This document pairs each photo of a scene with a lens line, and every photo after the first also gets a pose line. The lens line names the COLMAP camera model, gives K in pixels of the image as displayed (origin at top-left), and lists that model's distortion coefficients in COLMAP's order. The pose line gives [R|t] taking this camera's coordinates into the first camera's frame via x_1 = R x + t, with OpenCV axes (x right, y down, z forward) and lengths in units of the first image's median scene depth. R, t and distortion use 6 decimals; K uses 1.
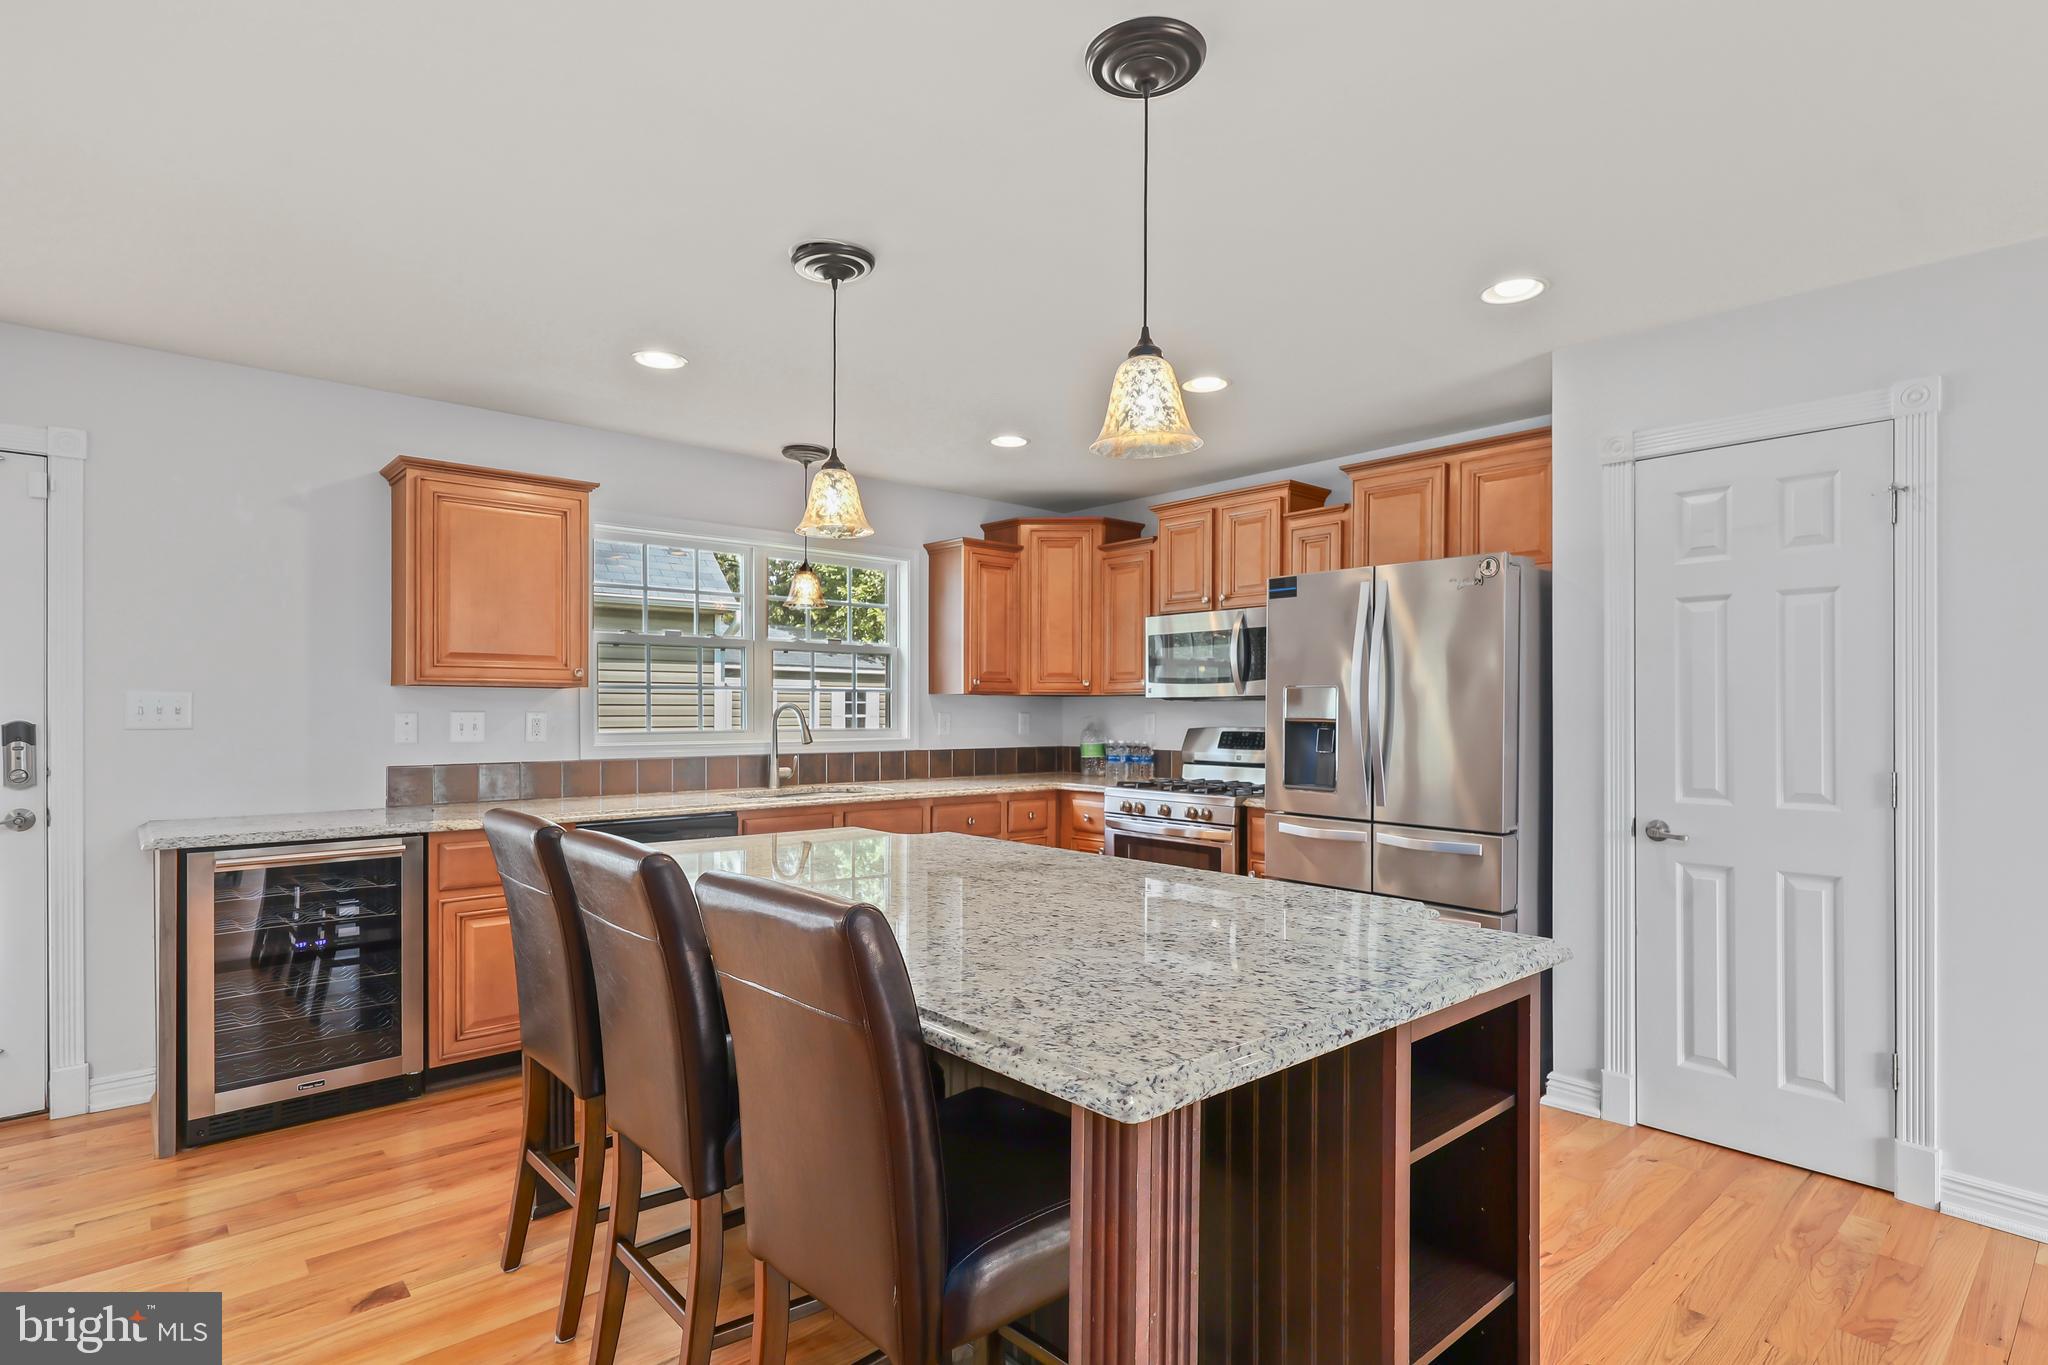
lens RADIAL K [[1036.7, 0, 1027.7], [0, 1036.7, 707.4], [0, 0, 1]] dist [0.004948, 0.000124]
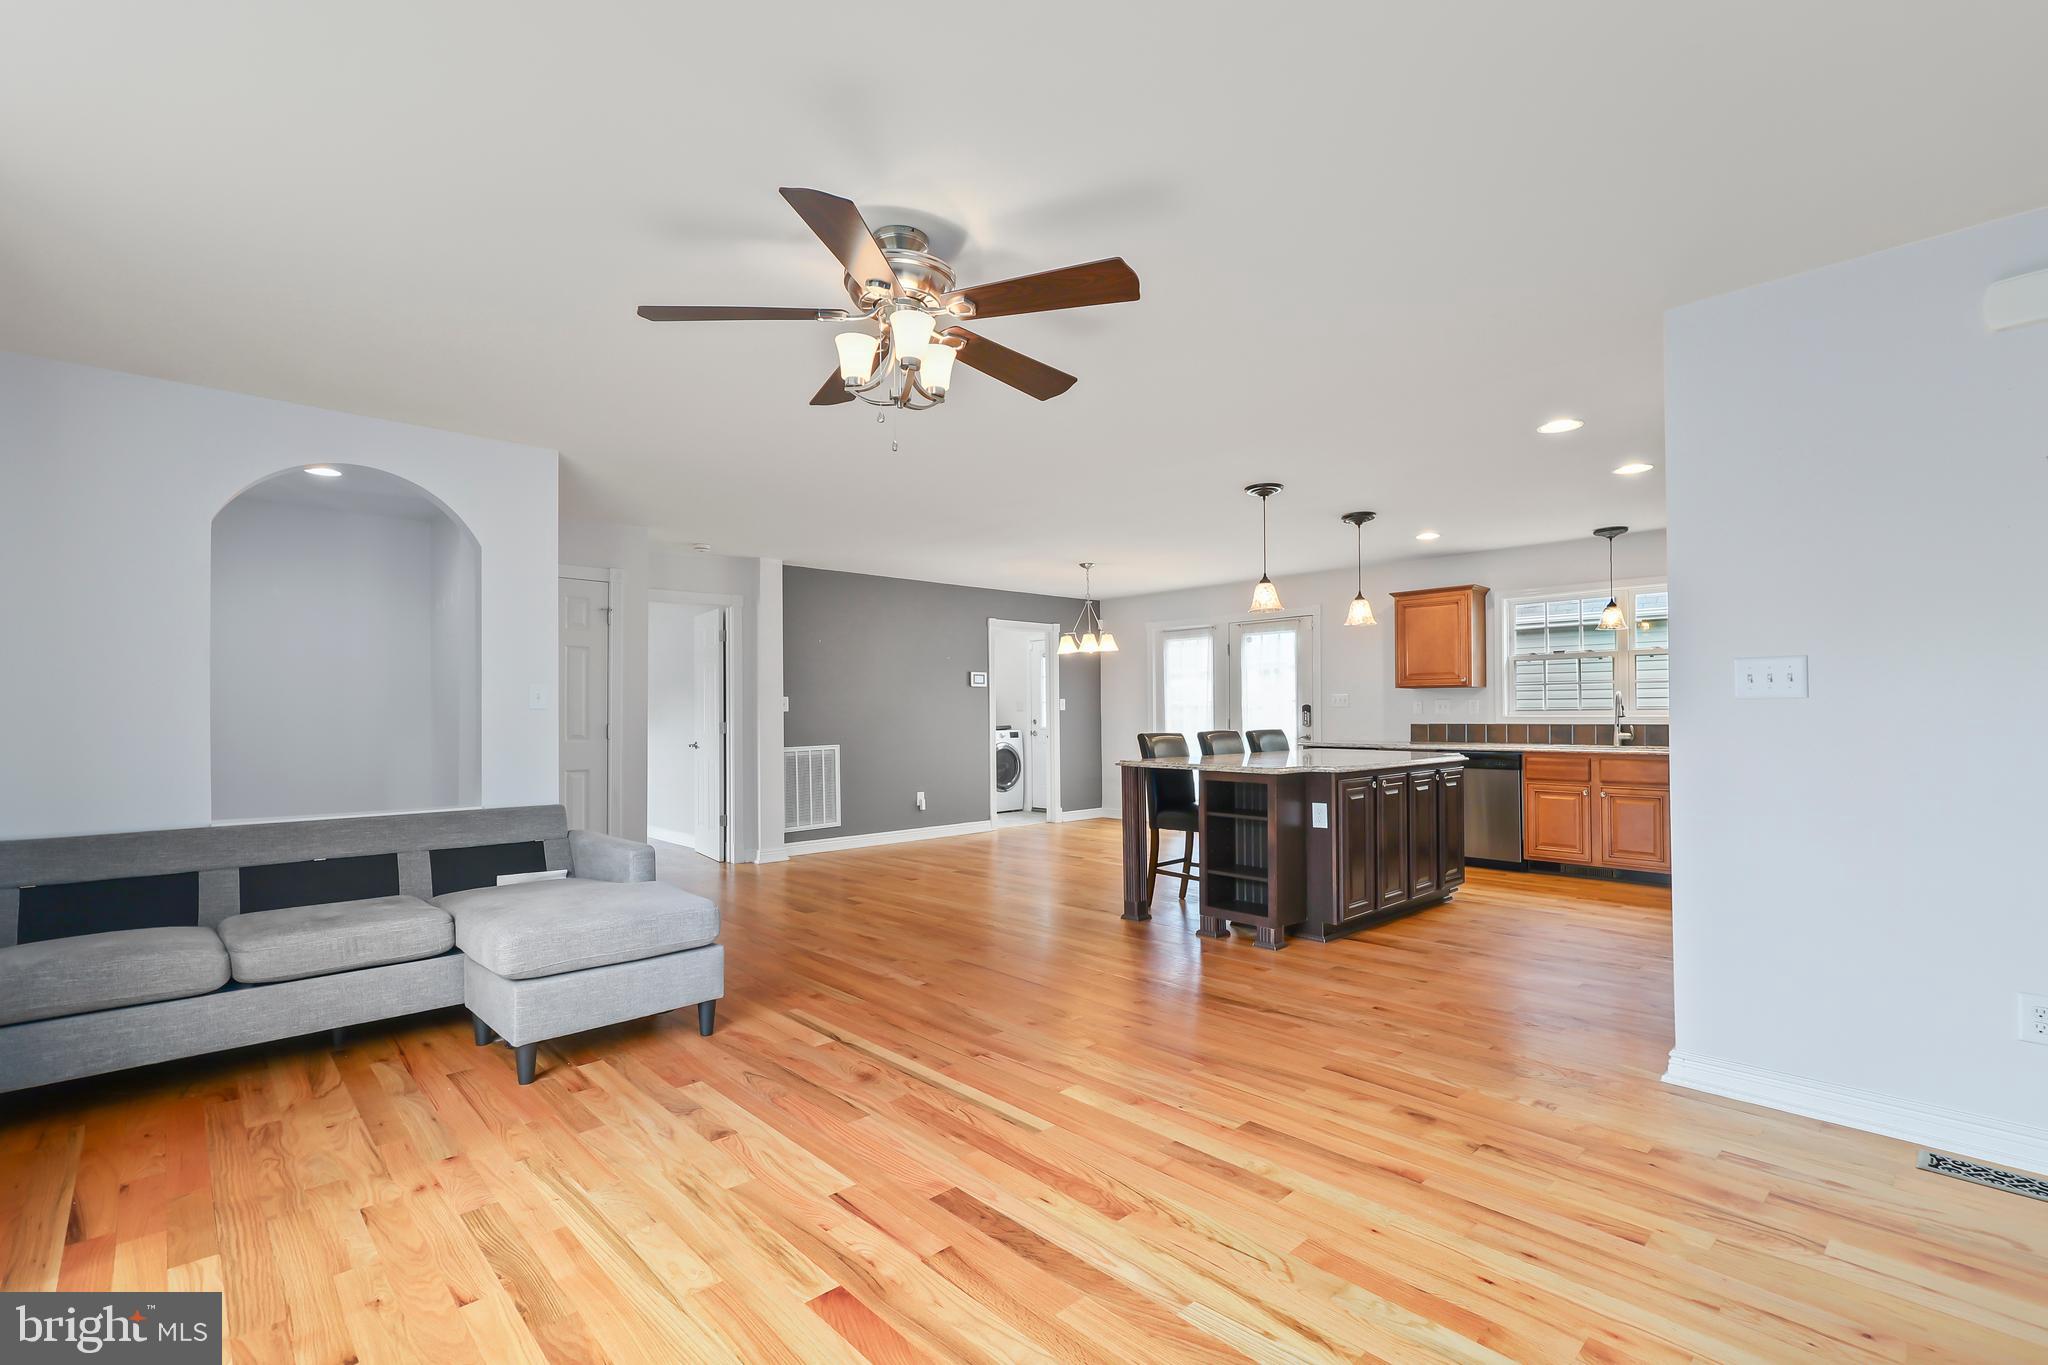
lens RADIAL K [[932.4, 0, 1020.8], [0, 932.4, 696.0], [0, 0, 1]] dist [0.002817, 0.000140]
pose [[0.020324, -0.020310, -0.999587, 1.265769], [0.007939, 0.999765, -0.020153, 0.026973], [0.999762, -0.007526, 0.020480, 0.083256]]
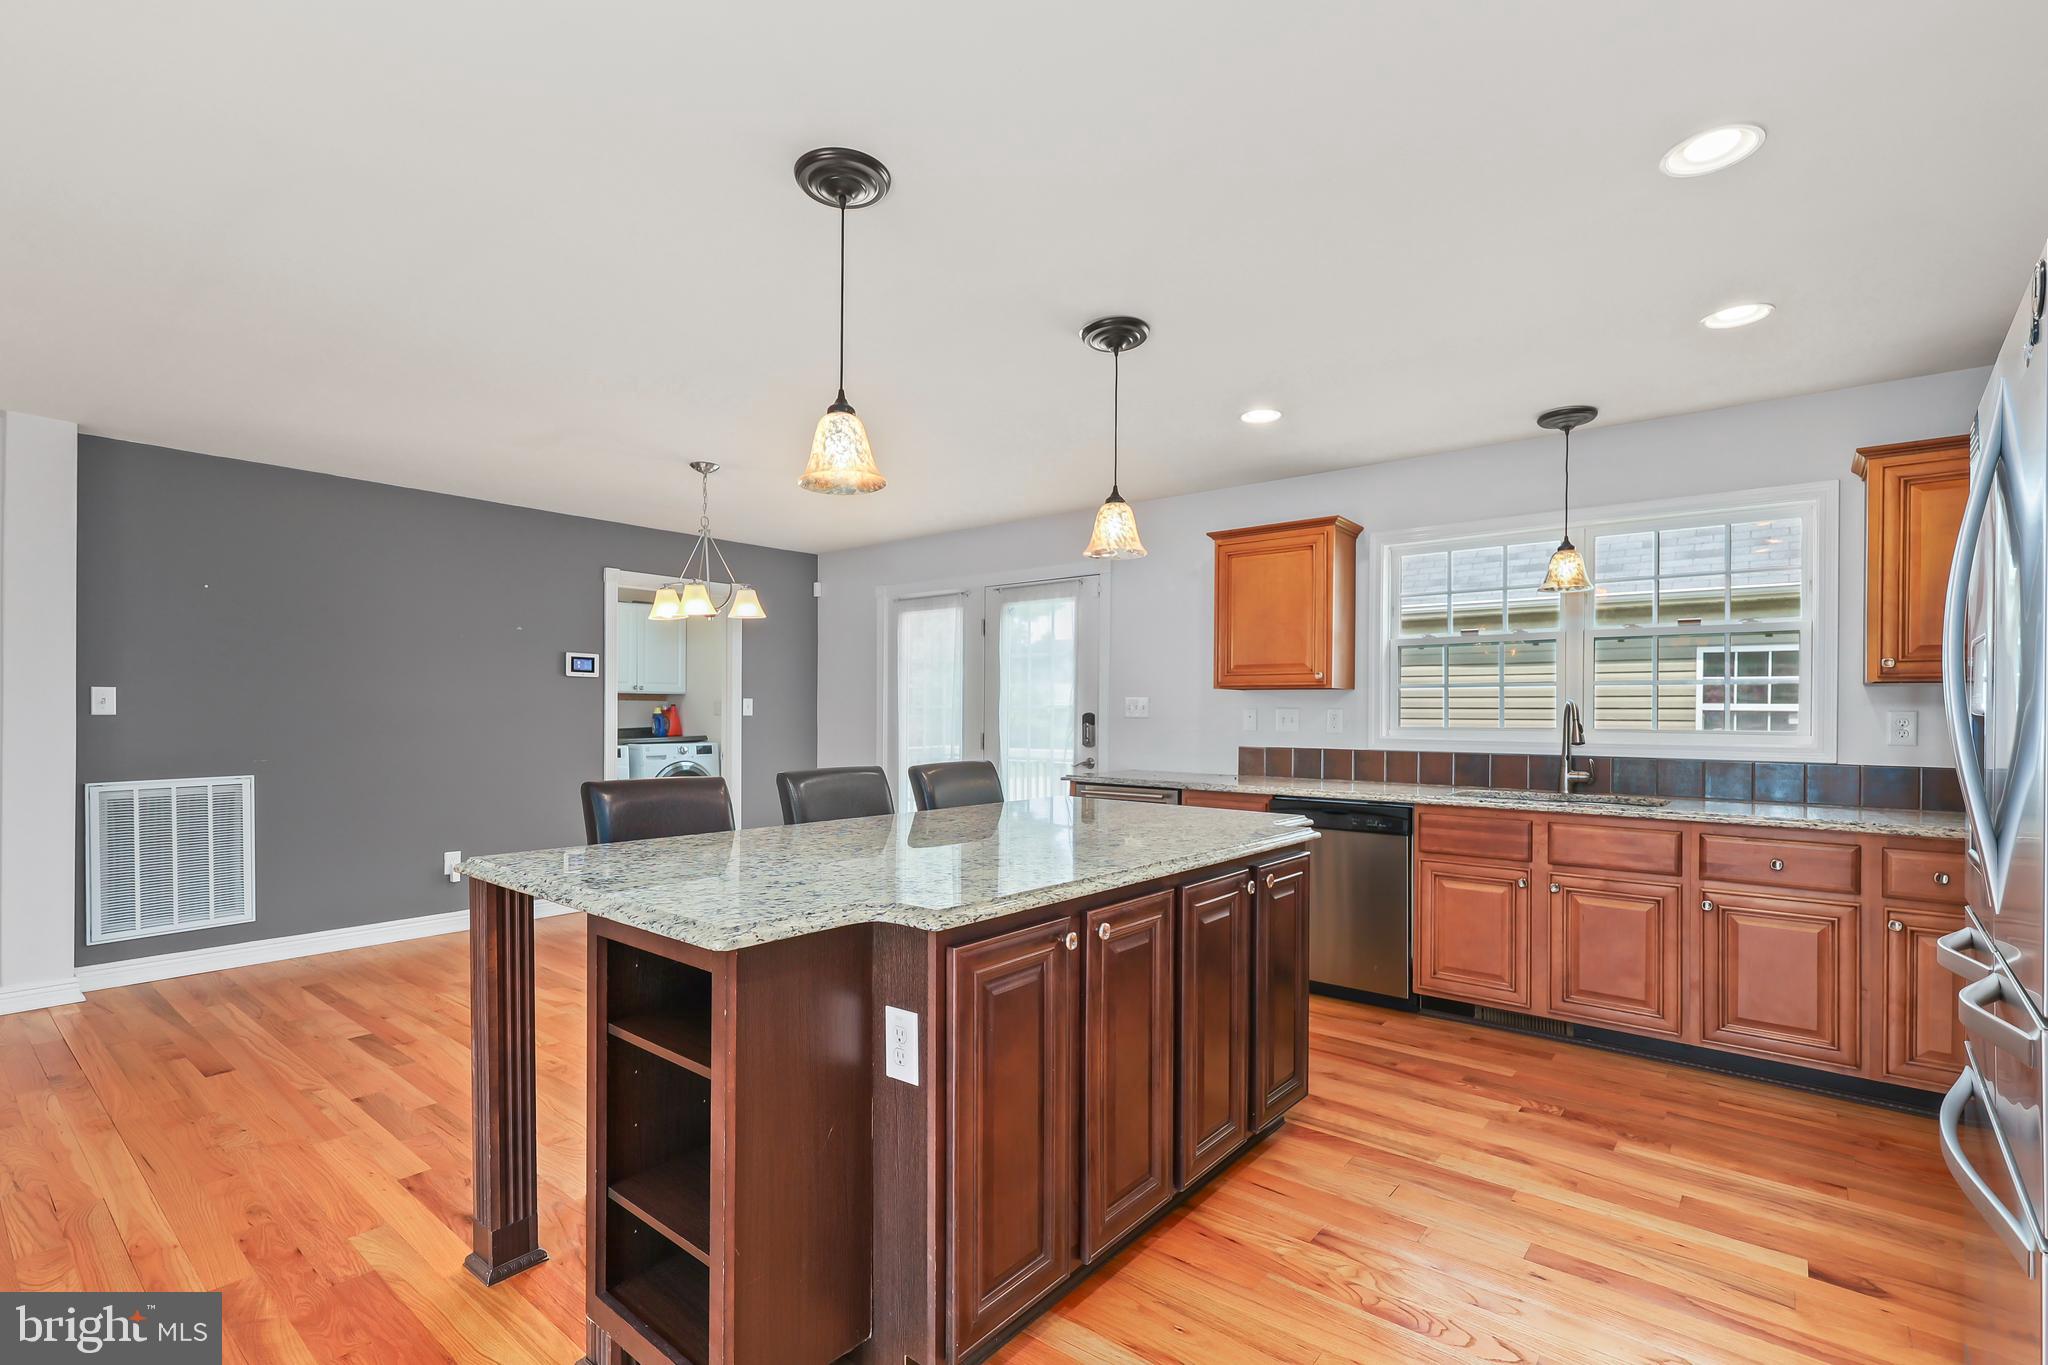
lens RADIAL K [[941.0, 0, 1025.0], [0, 941.0, 708.5], [0, 0, 1]] dist [0.004089, 0.000415]
pose [[0.149821, -0.005609, -0.988697, 0.548829], [-0.004196, 0.999971, -0.006309, 0.012527], [0.988704, 0.005094, 0.149794, 0.454957]]
